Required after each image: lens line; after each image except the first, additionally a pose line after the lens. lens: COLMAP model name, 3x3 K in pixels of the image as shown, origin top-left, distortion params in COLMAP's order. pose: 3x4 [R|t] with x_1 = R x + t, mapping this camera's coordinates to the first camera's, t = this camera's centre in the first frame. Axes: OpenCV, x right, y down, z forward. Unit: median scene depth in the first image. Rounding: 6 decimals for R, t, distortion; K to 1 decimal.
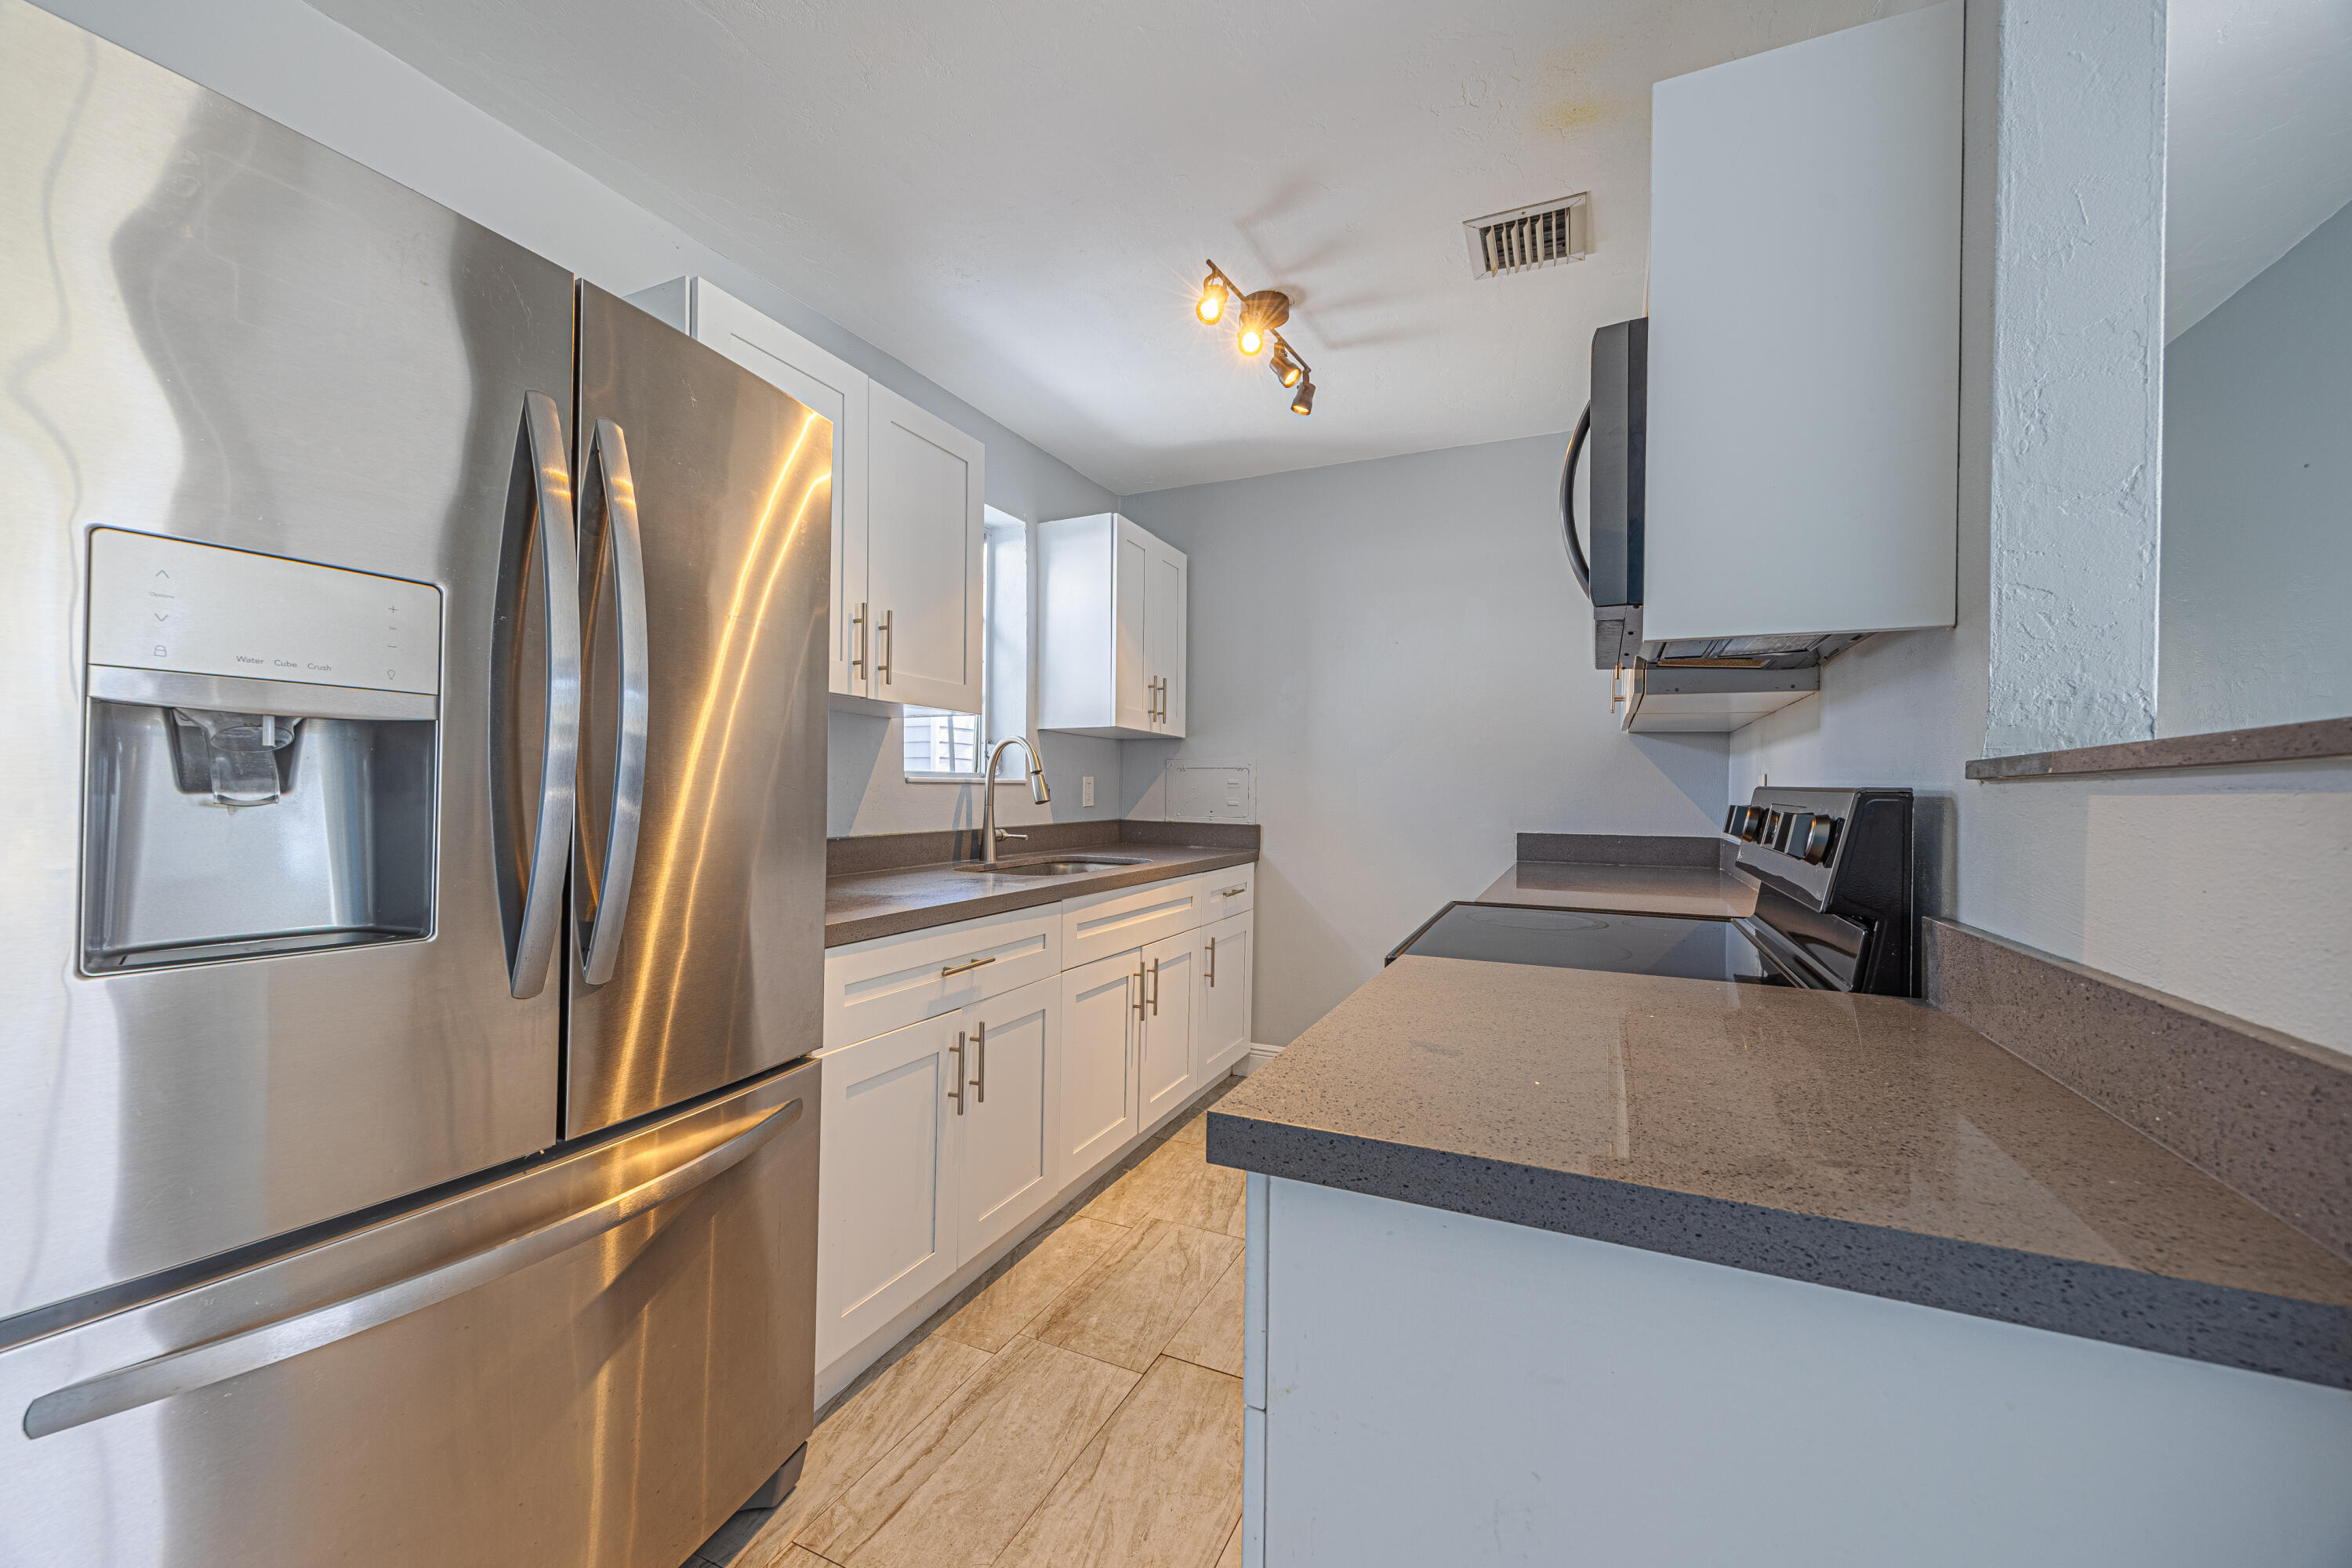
lens RADIAL K [[923.0, 0, 1173.9], [0, 923.0, 790.3], [0, 0, 1]] dist [0.005667, -0.000110]
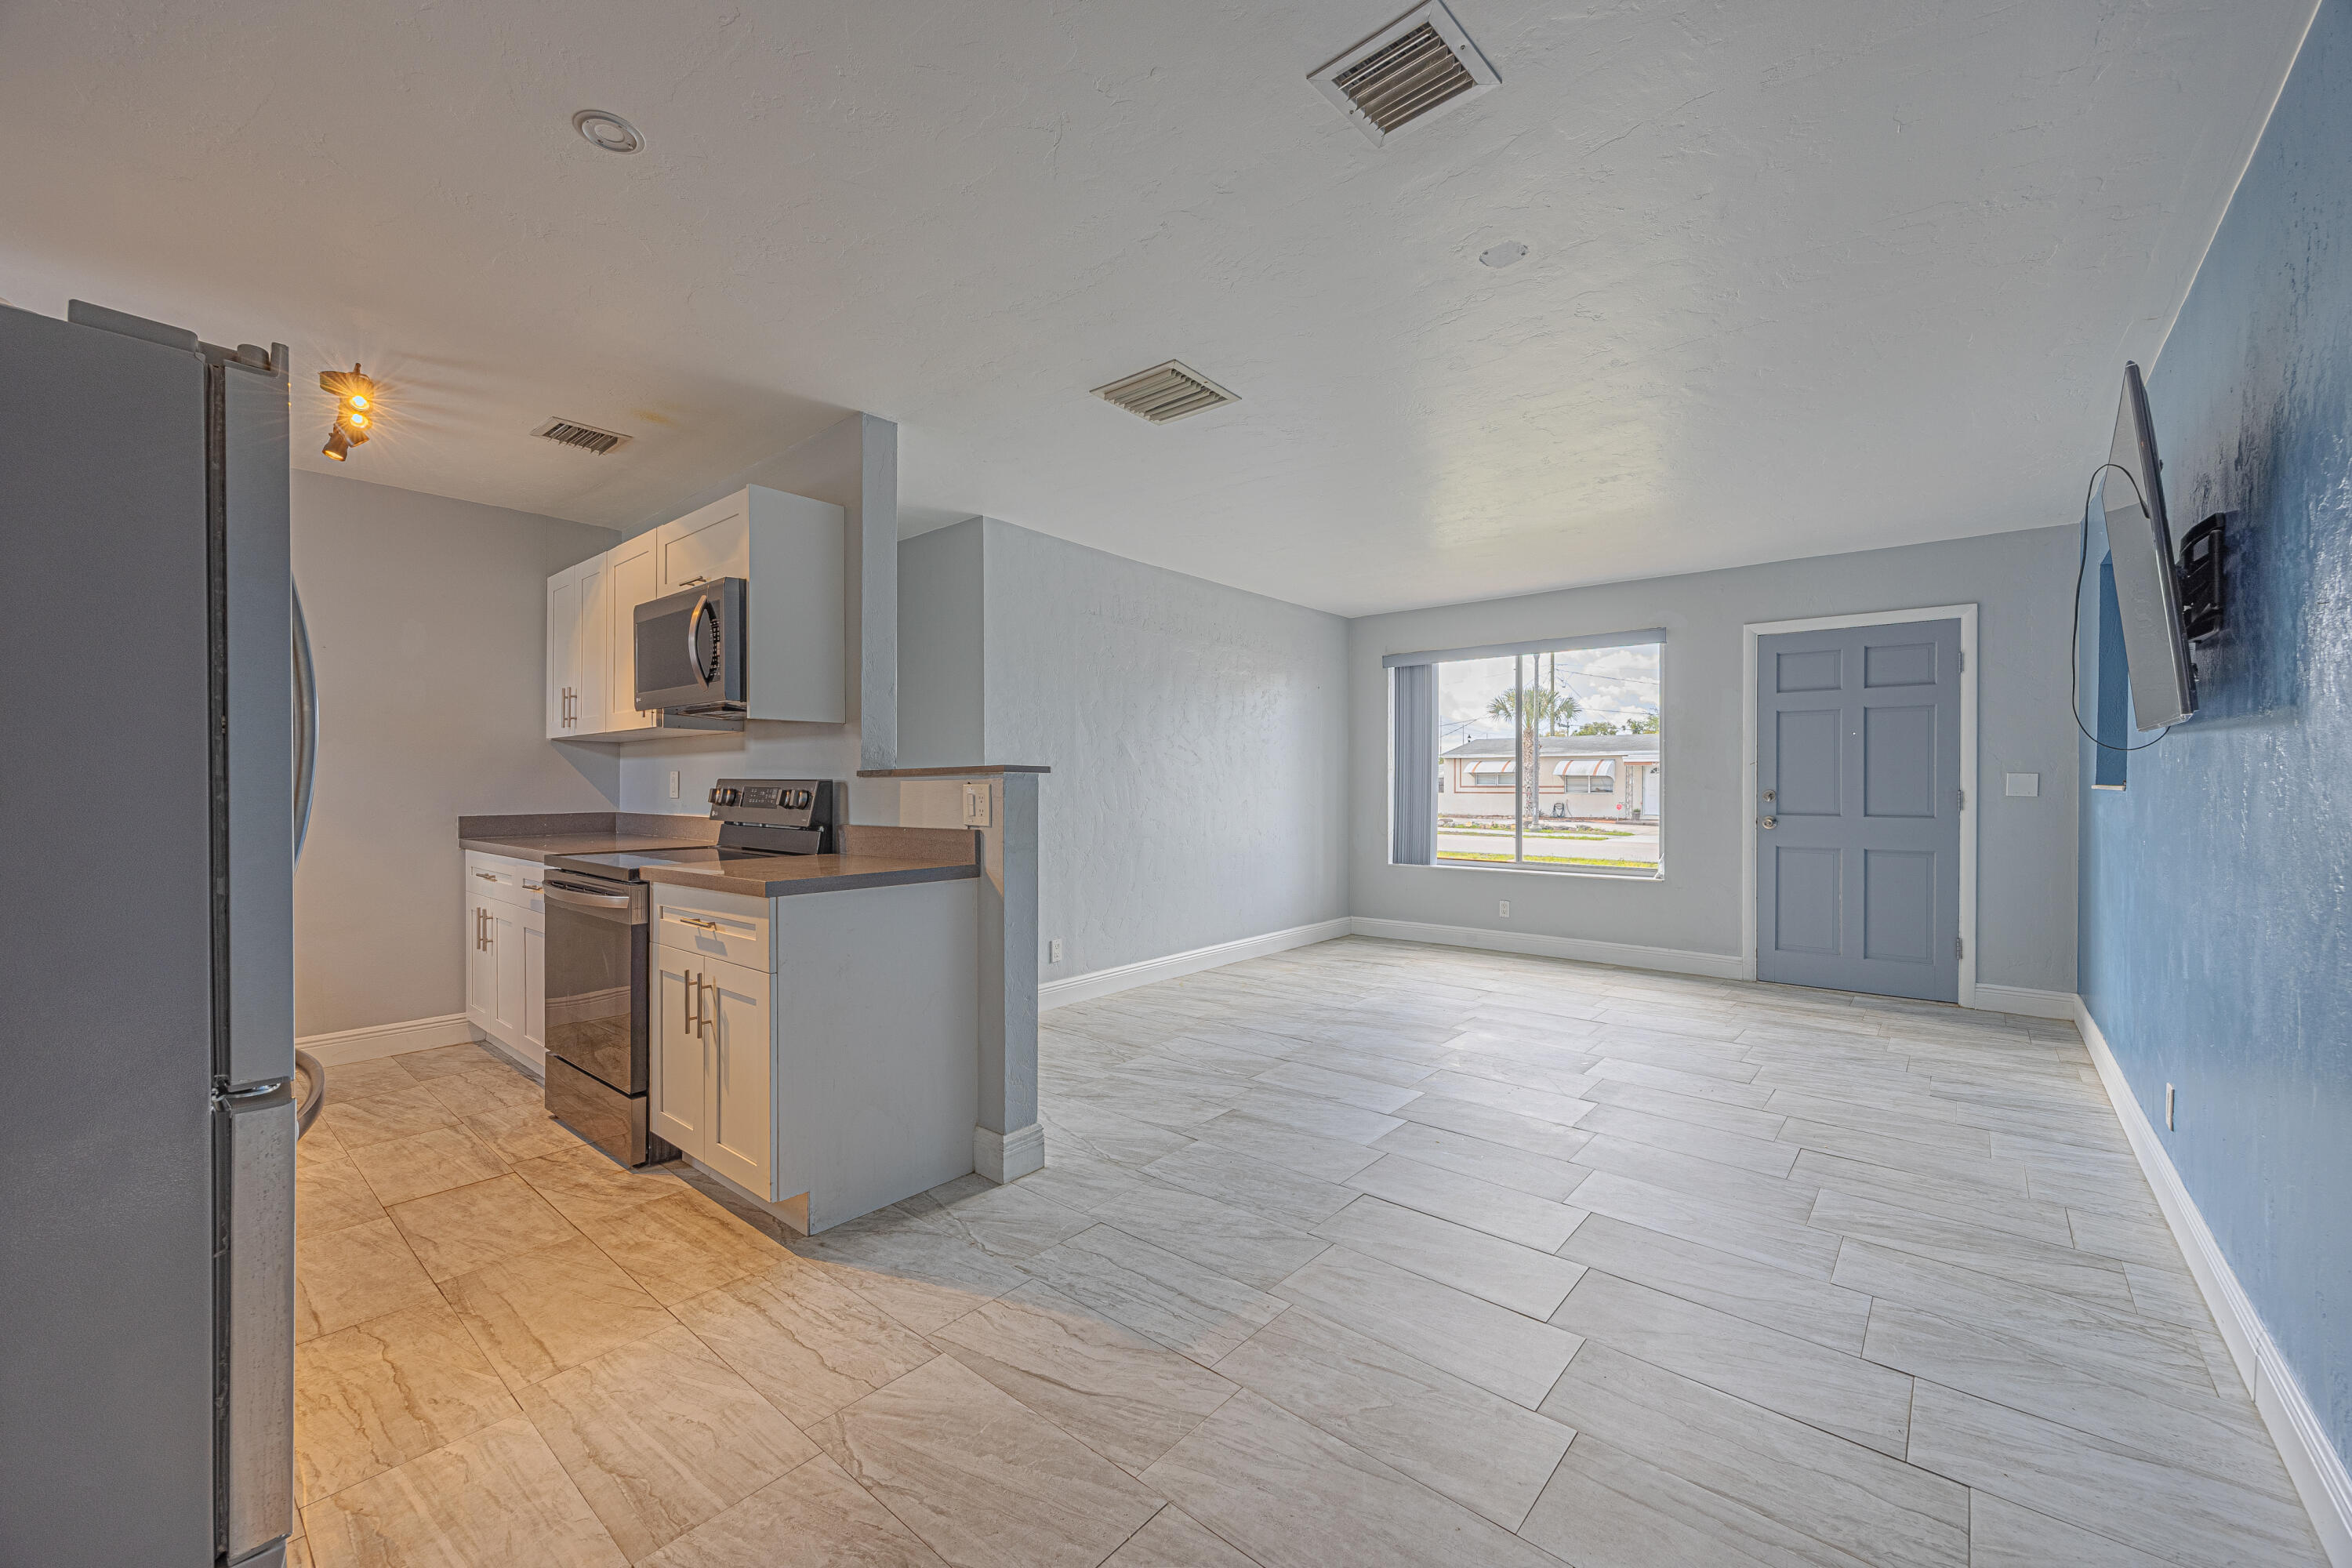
lens RADIAL K [[923.0, 0, 1174.8], [0, 923.0, 786.8], [0, 0, 1]] dist [0.005667, -0.000110]
pose [[0.269904, -0.014587, 0.962777, -0.995953], [0.006141, 0.999891, 0.013428, -0.006889], [-0.962868, 0.002288, 0.269964, -0.463014]]
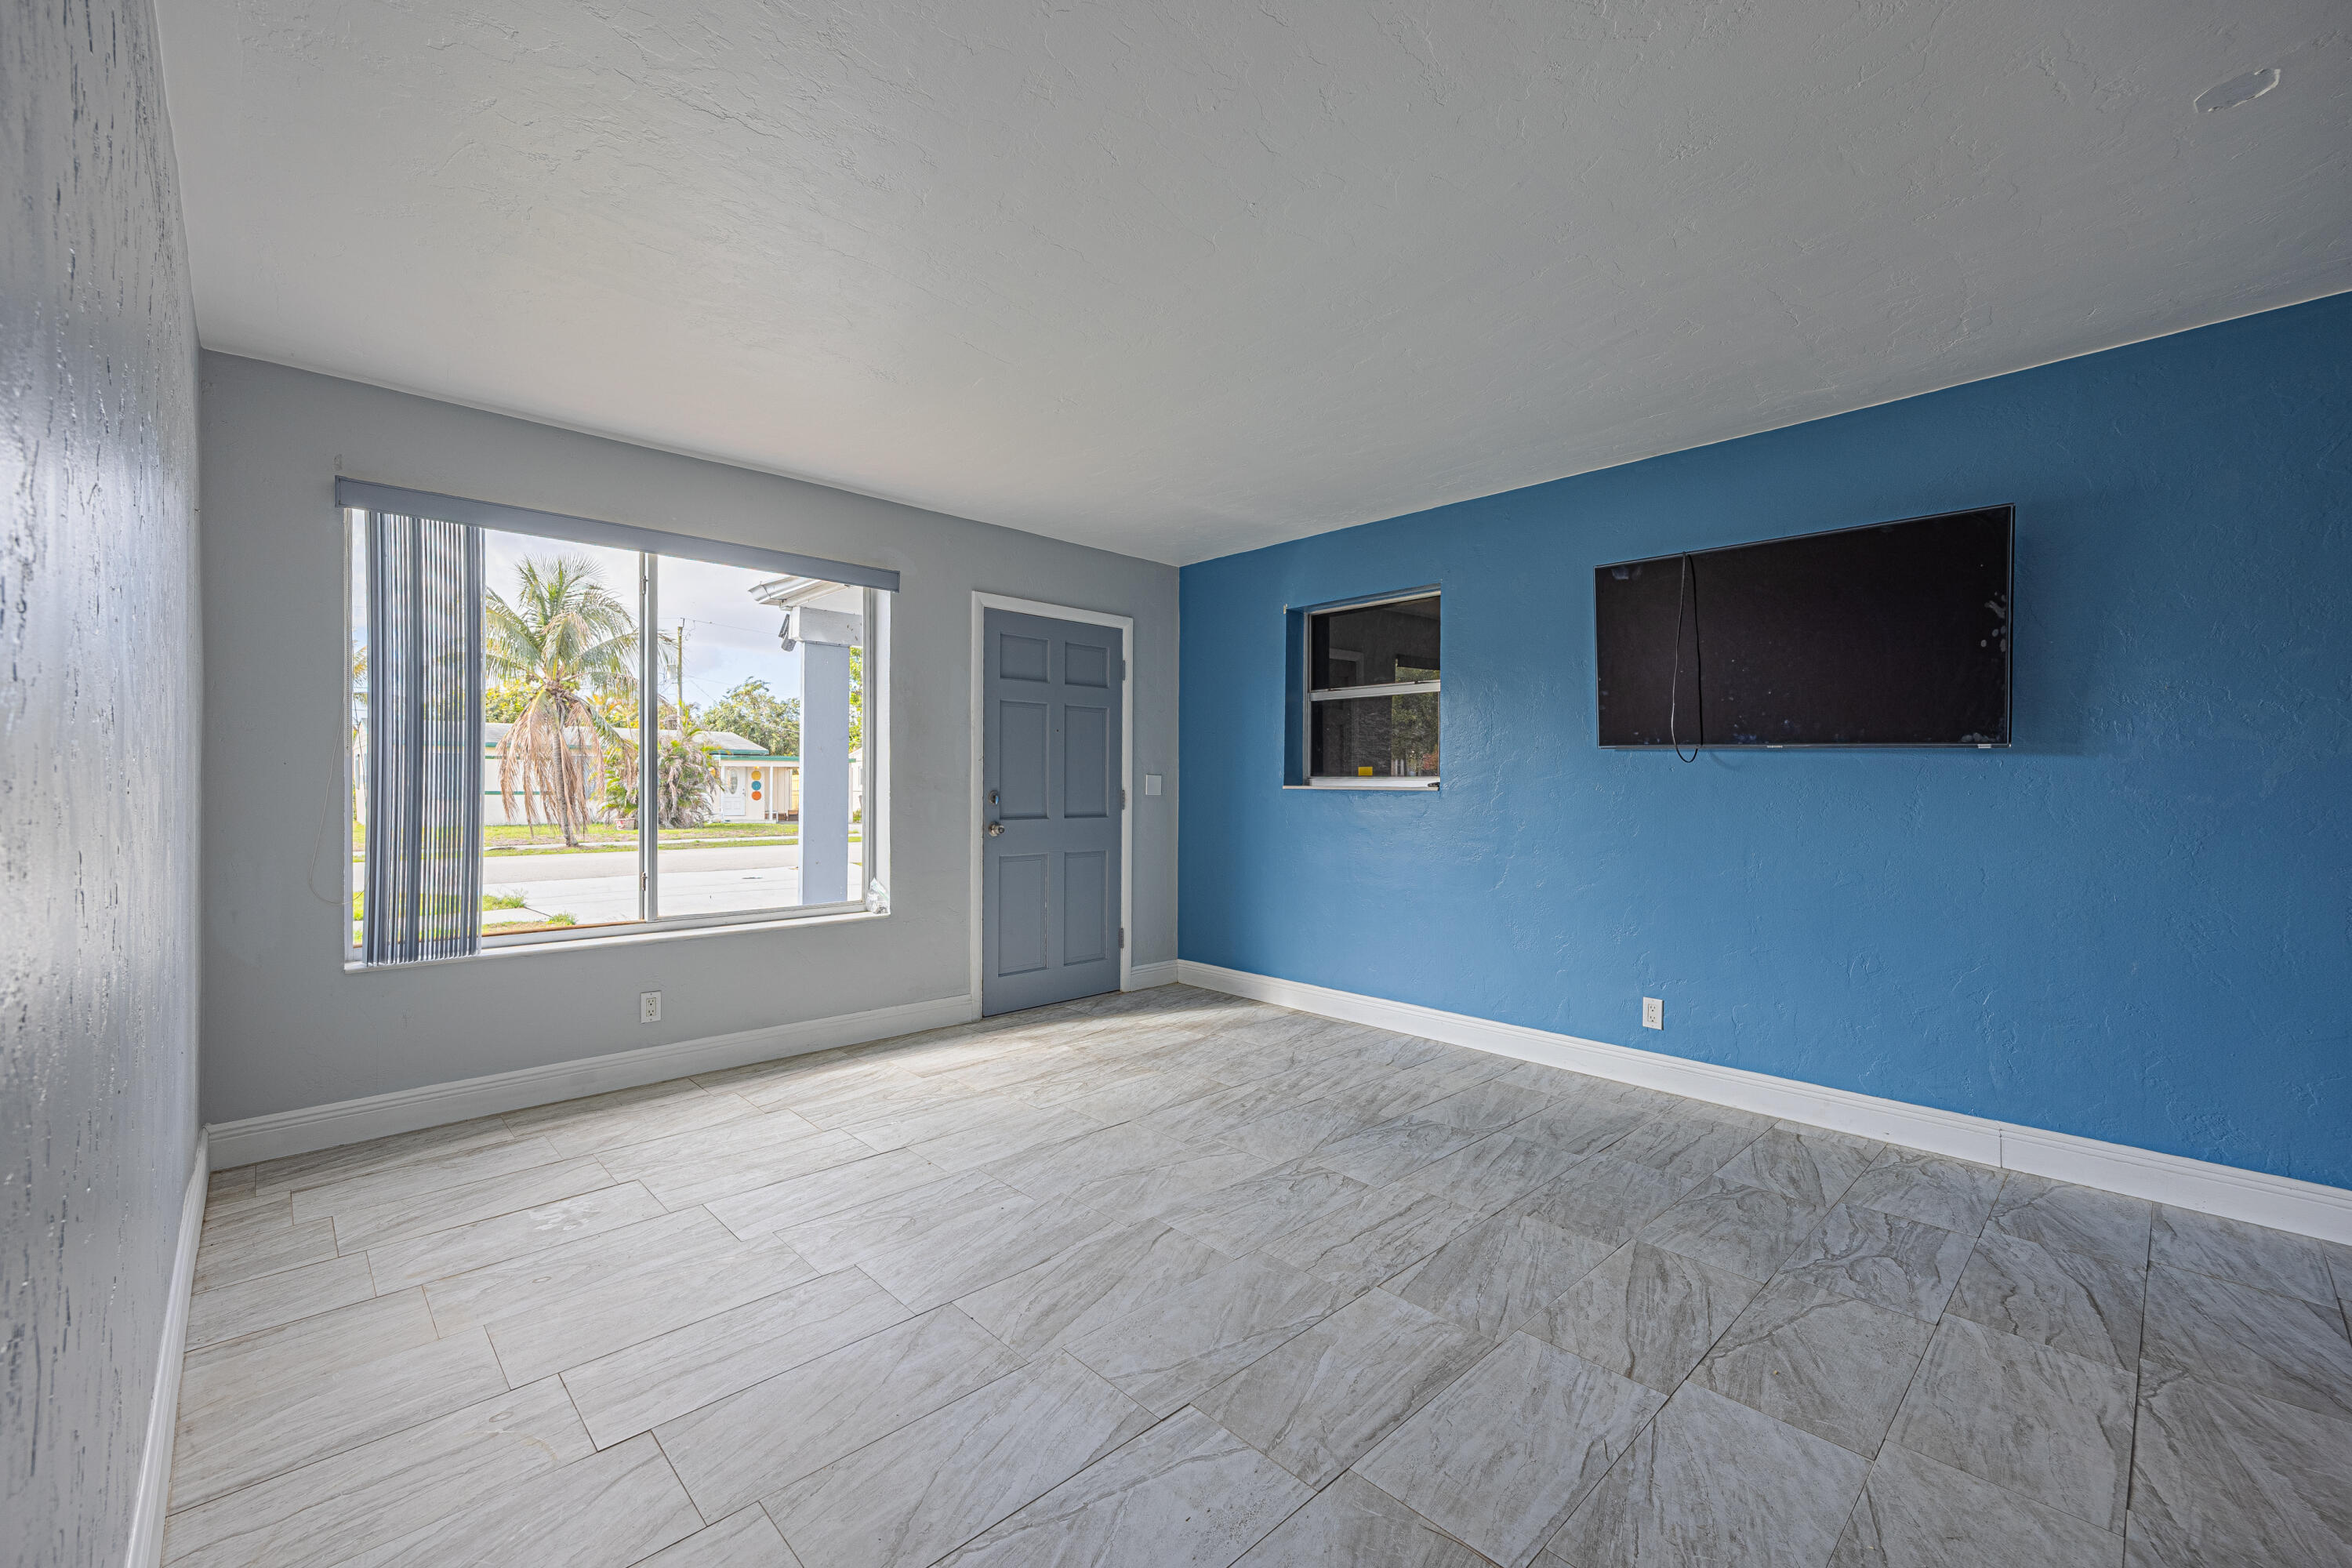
lens RADIAL K [[954.9, 0, 1167.2], [0, 954.9, 784.3], [0, 0, 1]] dist [0.003482, 0.000324]
pose [[-0.929455, -0.016109, 0.368584, 0.873619], [-0.014416, 0.999869, 0.007348, 0.010363], [-0.368654, 0.001516, -0.929565, 0.700546]]
